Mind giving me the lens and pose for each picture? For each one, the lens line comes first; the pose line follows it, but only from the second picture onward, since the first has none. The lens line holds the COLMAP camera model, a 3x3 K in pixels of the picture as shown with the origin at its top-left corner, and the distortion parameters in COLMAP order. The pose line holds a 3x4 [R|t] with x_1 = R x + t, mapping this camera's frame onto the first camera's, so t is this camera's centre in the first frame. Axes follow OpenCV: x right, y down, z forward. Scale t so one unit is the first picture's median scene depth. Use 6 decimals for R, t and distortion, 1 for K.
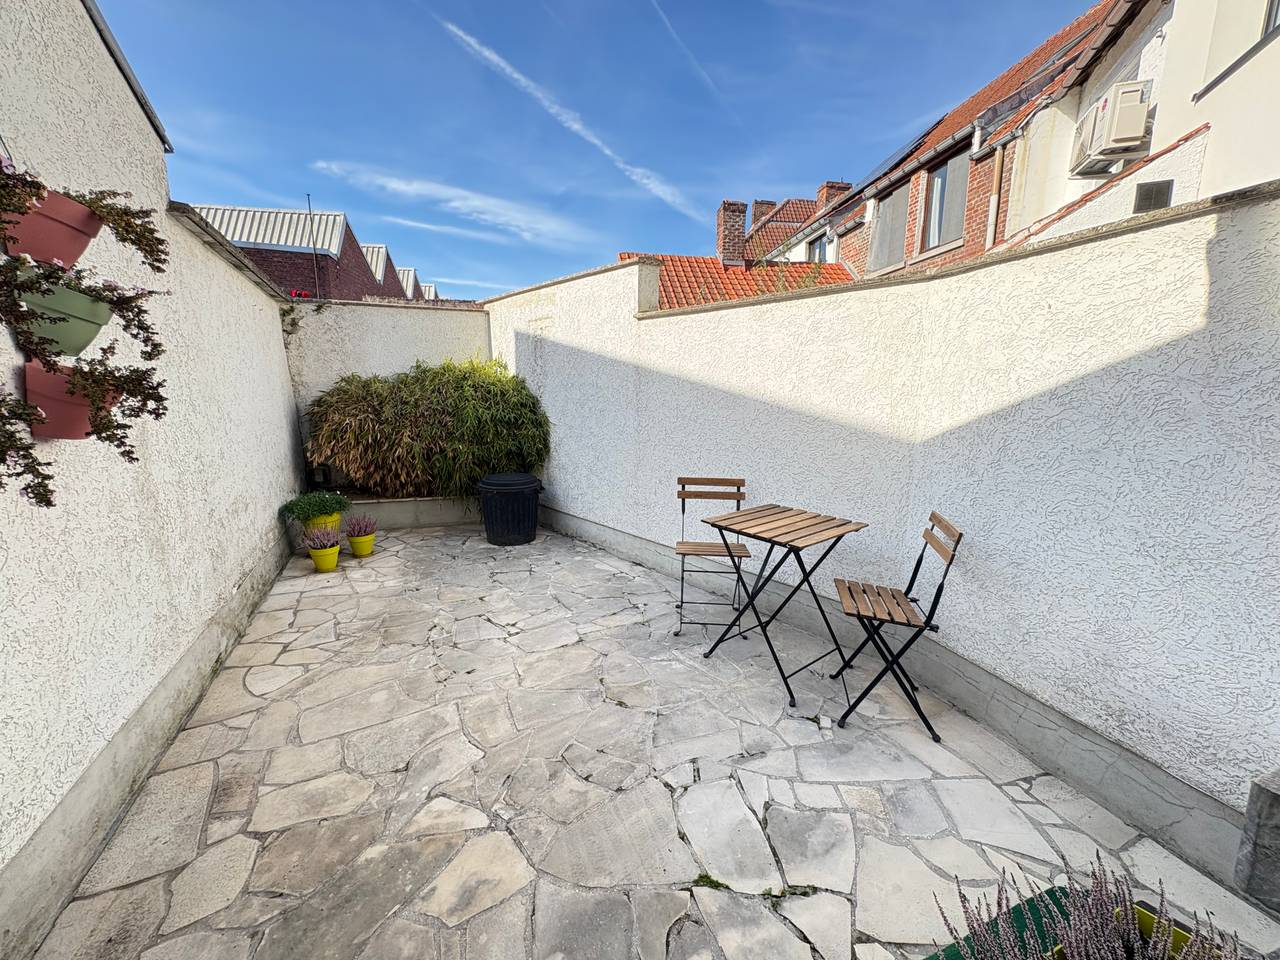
lens RADIAL K [[510.1, 0, 646.0], [0, 510.1, 479.3], [0, 0, 1]] dist [-0.000372, 0.000531]
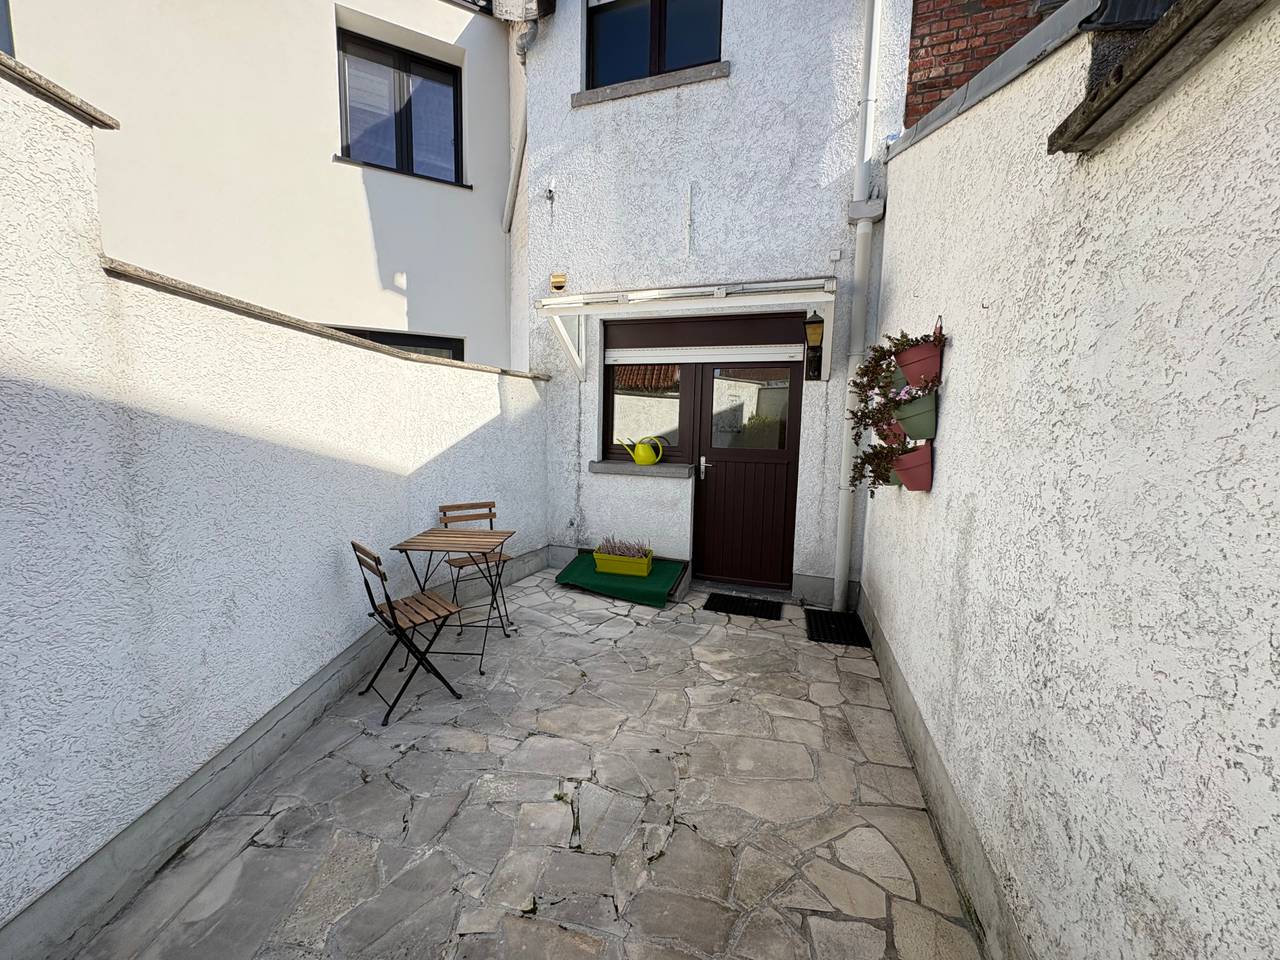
lens RADIAL K [[510.1, 0, 642.7], [0, 510.1, 481.3], [0, 0, 1]] dist [-0.000372, 0.000531]
pose [[-0.757393, -0.103615, 0.644686, -1.218083], [0.076792, 0.966343, 0.245529, -0.453748], [-0.648428, 0.235469, -0.723944, 2.192197]]
